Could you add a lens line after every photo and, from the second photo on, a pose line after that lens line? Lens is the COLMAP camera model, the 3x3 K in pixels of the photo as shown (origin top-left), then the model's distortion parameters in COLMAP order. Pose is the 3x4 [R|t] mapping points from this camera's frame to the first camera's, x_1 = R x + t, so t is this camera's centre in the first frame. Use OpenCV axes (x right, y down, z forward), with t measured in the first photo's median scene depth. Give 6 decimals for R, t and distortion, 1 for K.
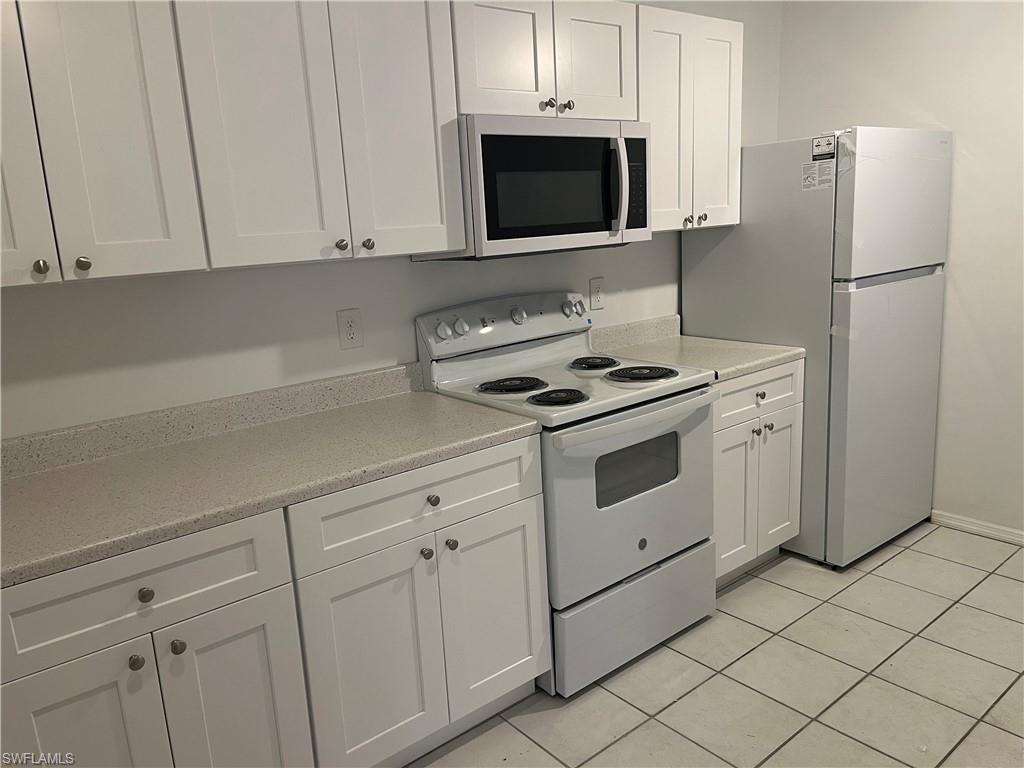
lens RADIAL K [[781.7, 0, 512.0], [0, 781.7, 384.0], [0, 0, 1]] dist [0.041195, -0.004592]
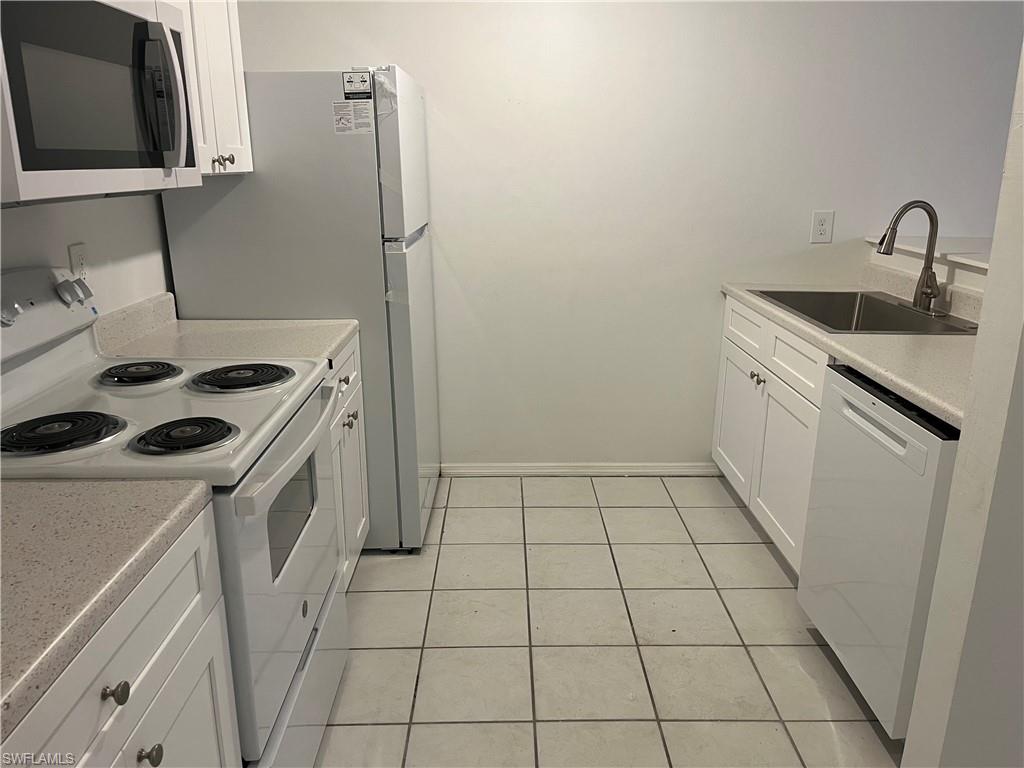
lens RADIAL K [[781.7, 0, 512.0], [0, 781.7, 384.0], [0, 0, 1]] dist [0.041195, -0.004592]
pose [[0.631567, -0.163300, 0.757929, -0.198128], [0.134063, 0.985844, 0.100693, -0.041428], [-0.763642, 0.038016, 0.644519, 0.326383]]
